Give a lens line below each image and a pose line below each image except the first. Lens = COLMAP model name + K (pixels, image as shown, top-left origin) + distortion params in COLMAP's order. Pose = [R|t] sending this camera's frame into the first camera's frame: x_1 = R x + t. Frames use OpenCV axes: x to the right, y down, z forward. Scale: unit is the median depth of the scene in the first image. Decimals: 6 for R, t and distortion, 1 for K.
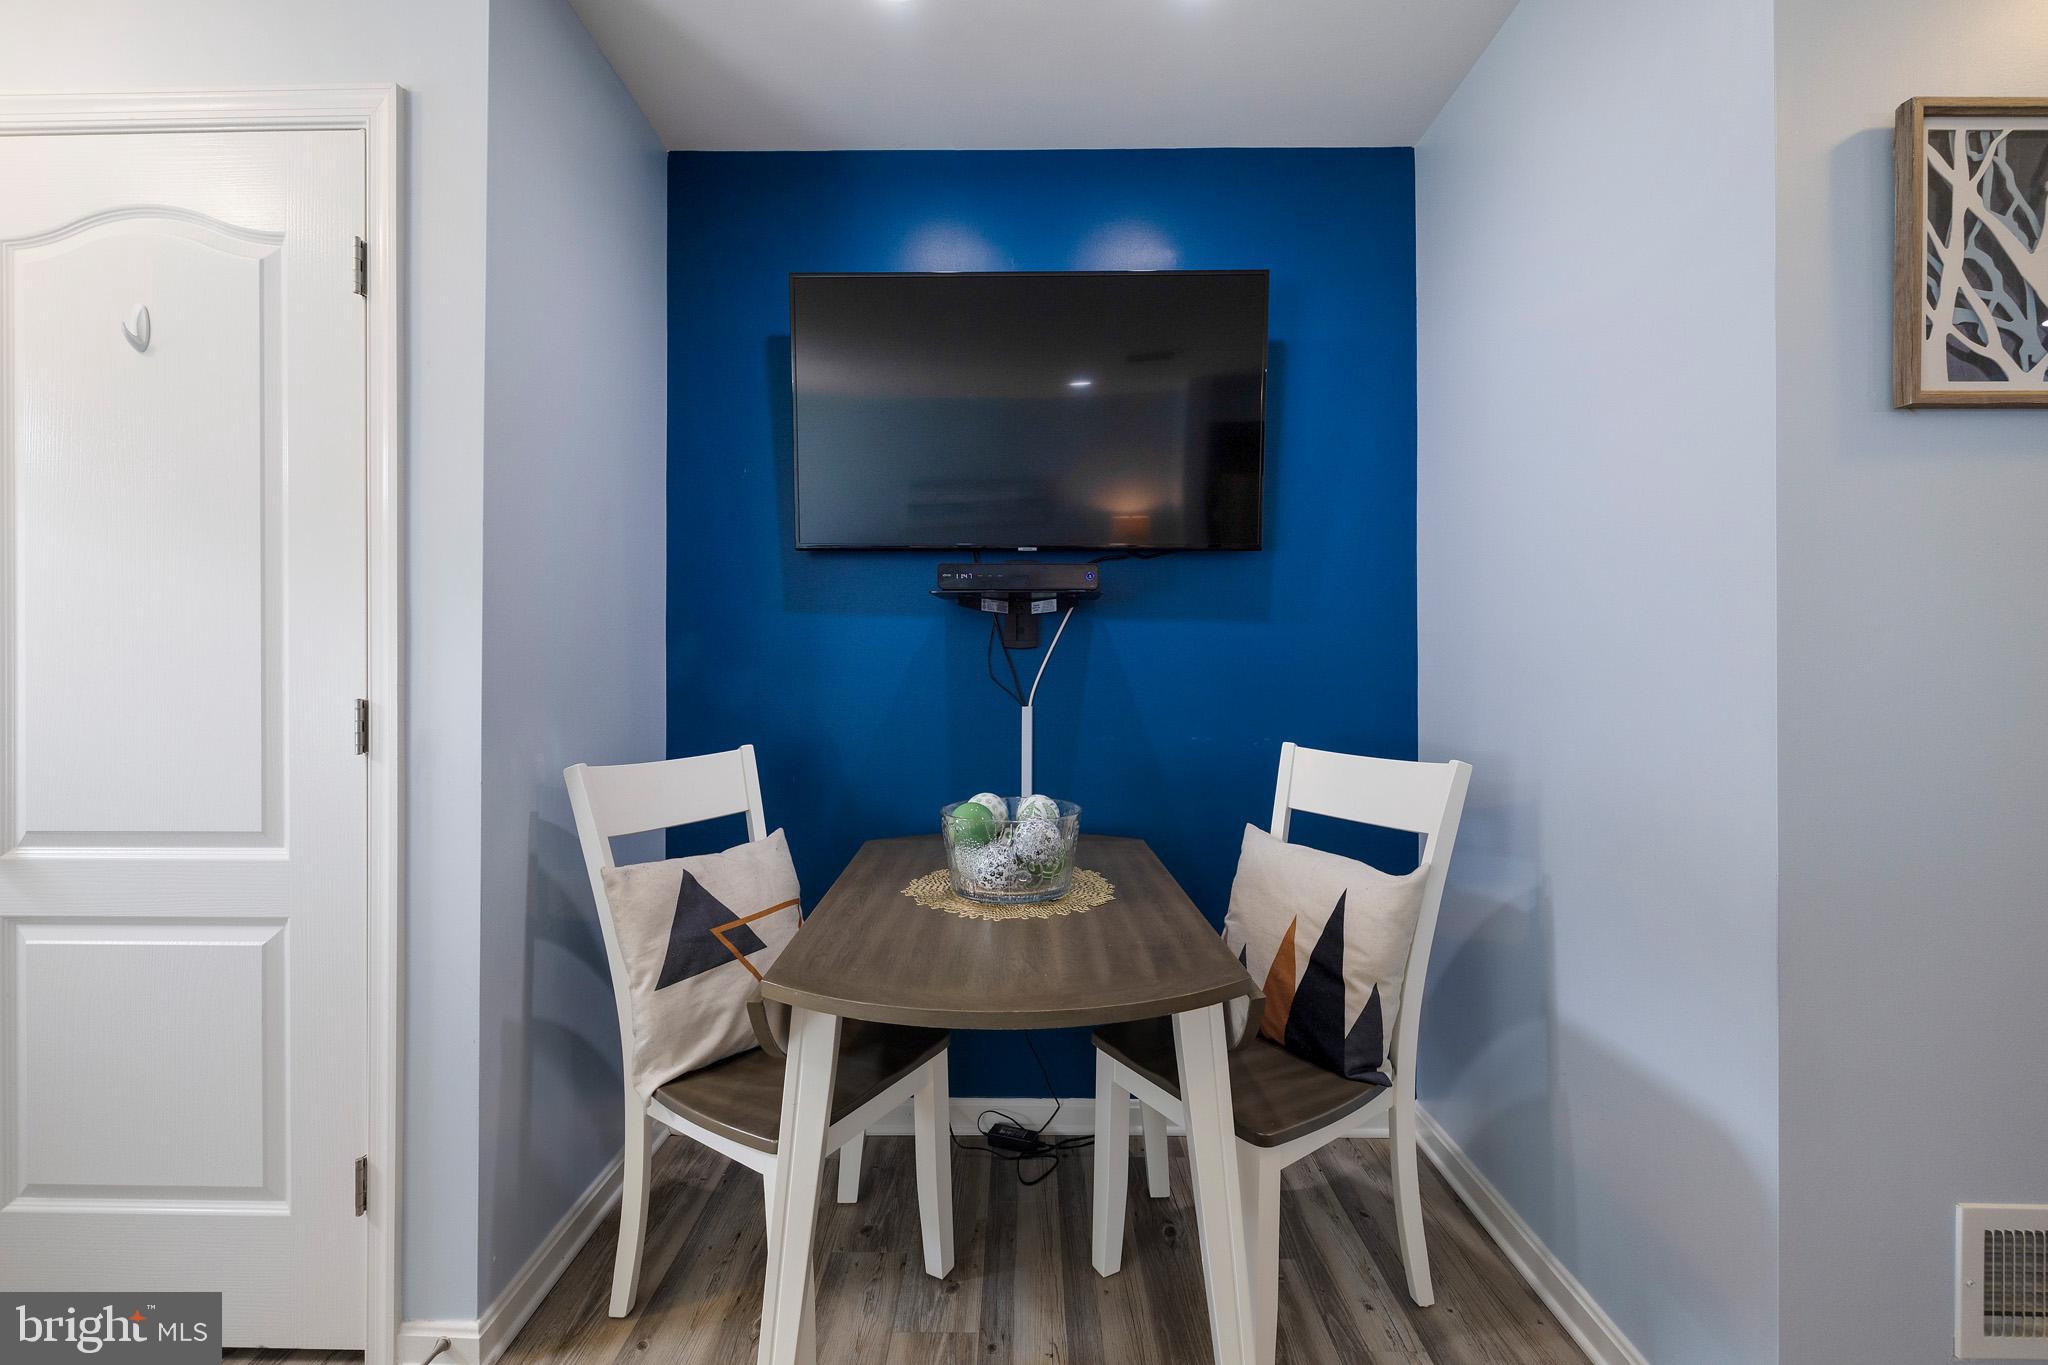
lens RADIAL K [[859.2, 0, 1021.6], [0, 859.2, 659.8], [0, 0, 1]] dist [-0.000766, 0.000011]
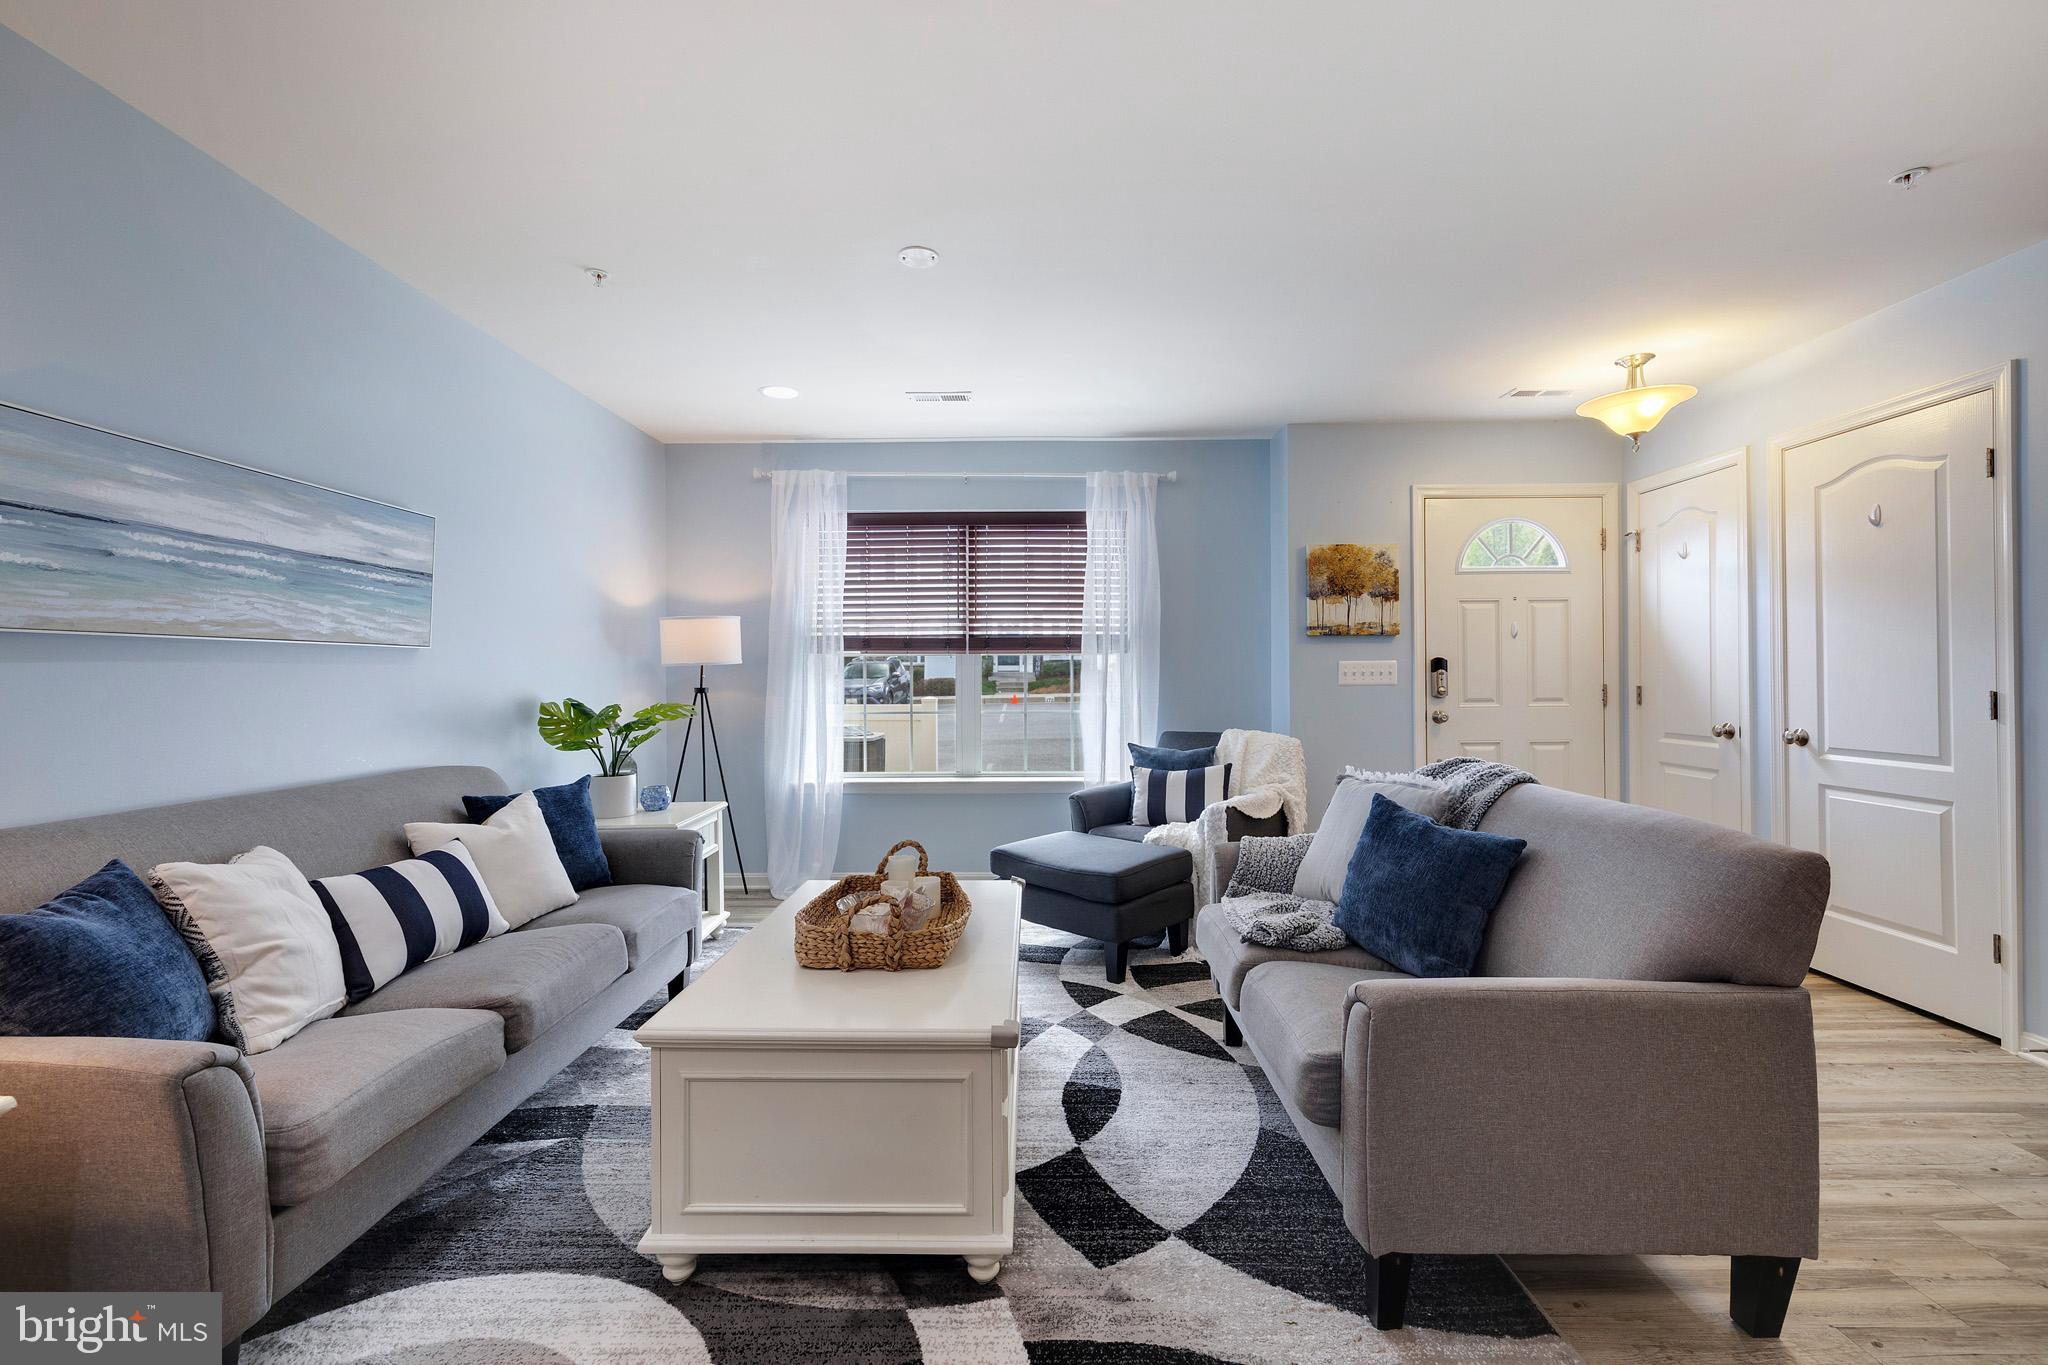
lens RADIAL K [[876.8, 0, 1026.6], [0, 876.8, 673.7], [0, 0, 1]] dist [-0.002207, 0.000618]
pose [[0.013778, -0.003322, -0.999900, 1.054694], [0.009722, 0.999948, -0.003189, -0.006750], [0.999858, -0.009677, 0.013809, -1.080150]]
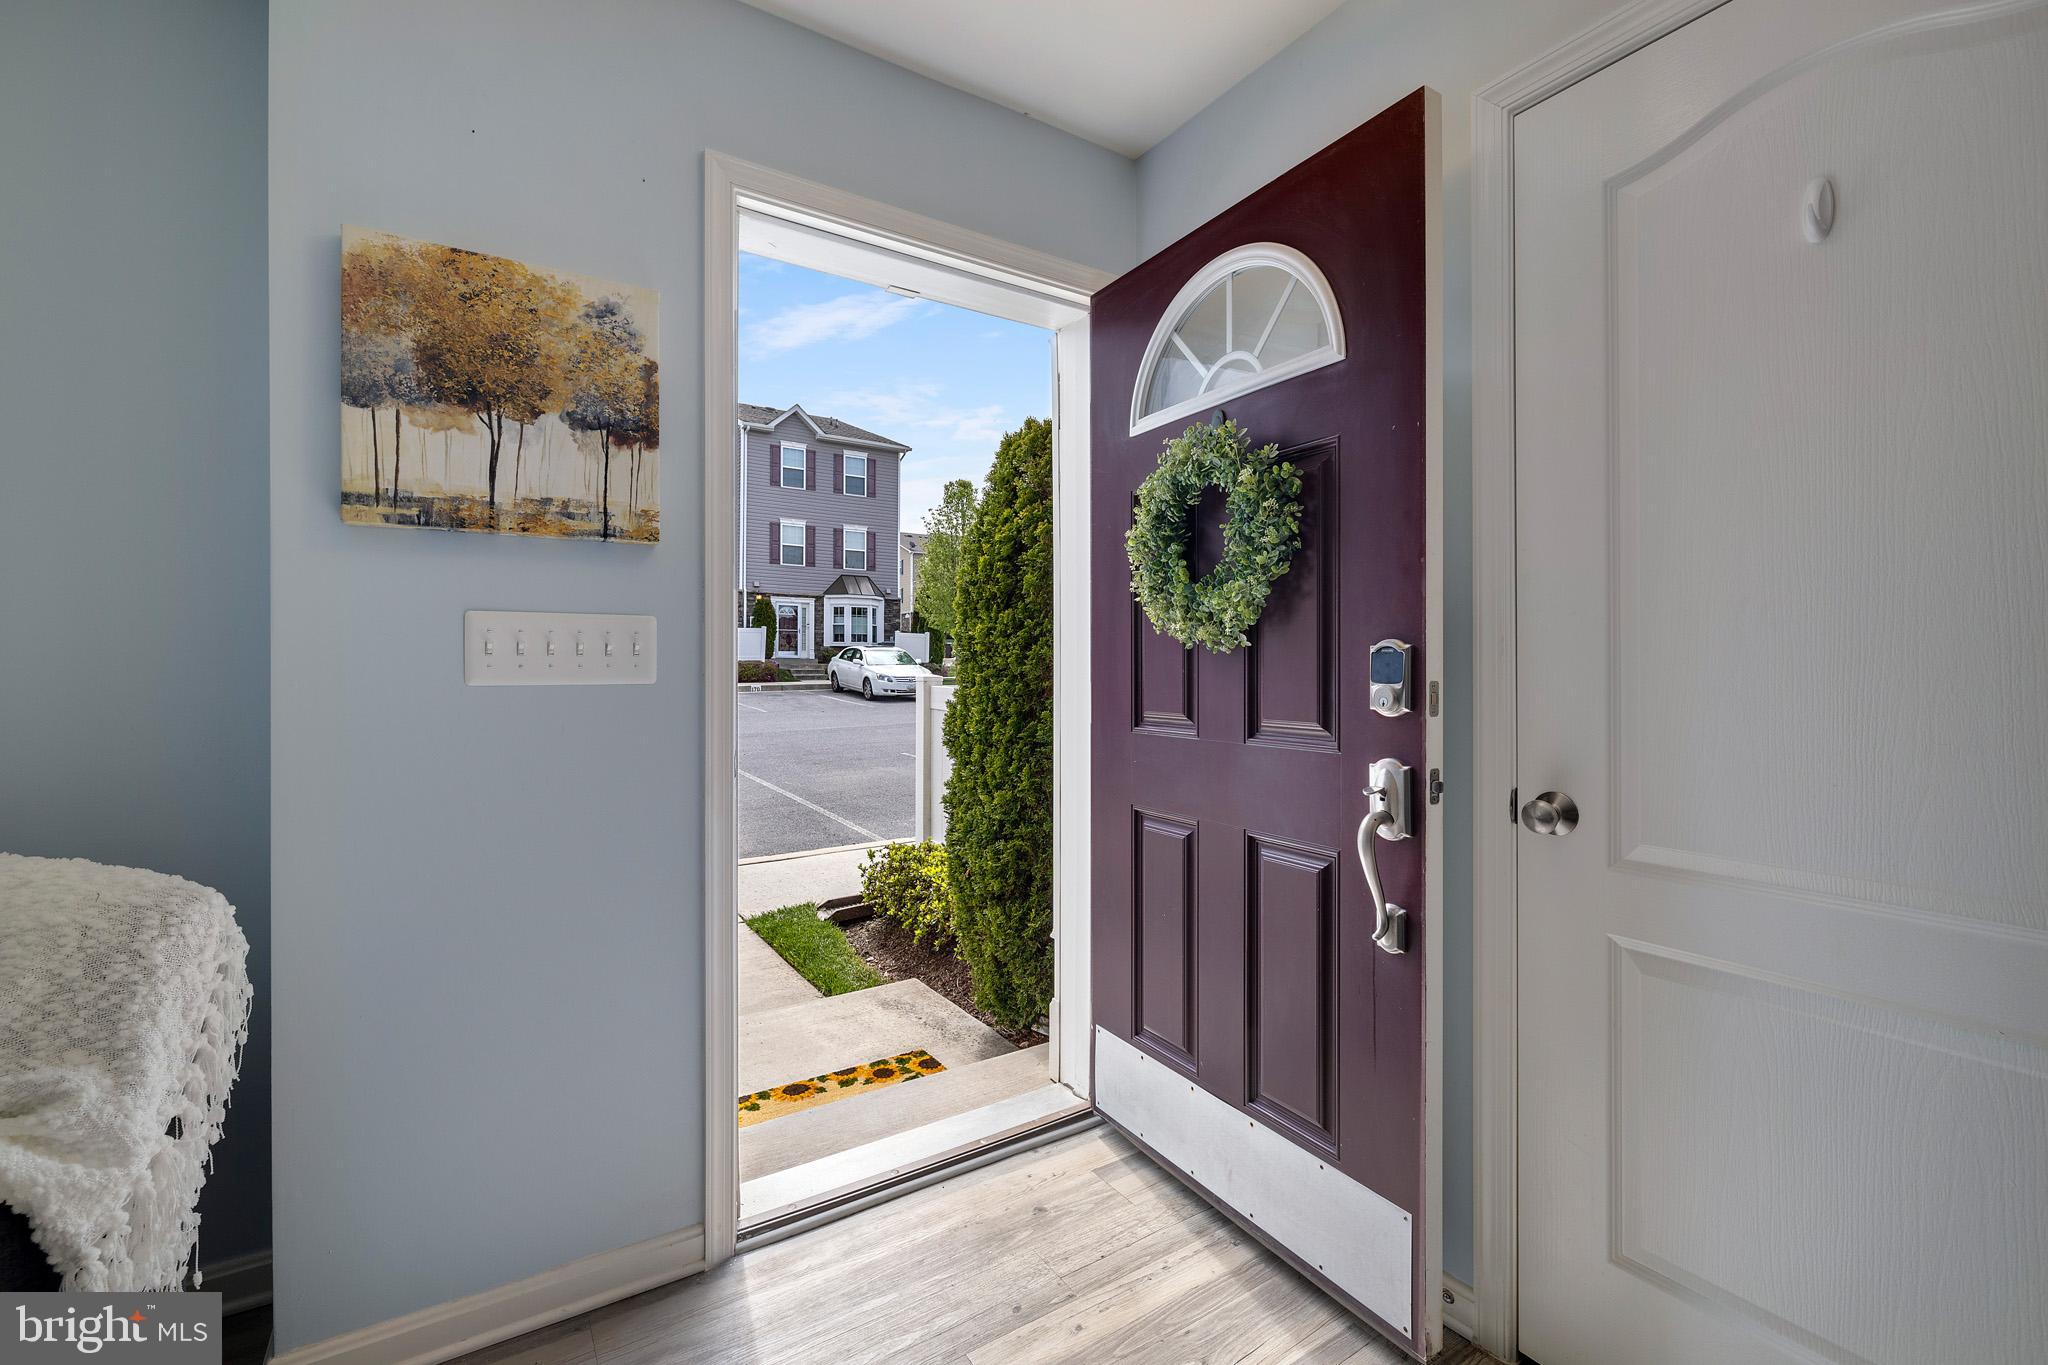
lens RADIAL K [[860.9, 0, 1025.7], [0, 860.9, 671.4], [0, 0, 1]] dist [-0.001331, -0.000141]
pose [[0.547997, -0.000507, -0.836480, -0.744408], [0.003931, 0.999990, 0.001969, 0.019293], [0.836471, -0.004367, 0.547994, 0.005631]]
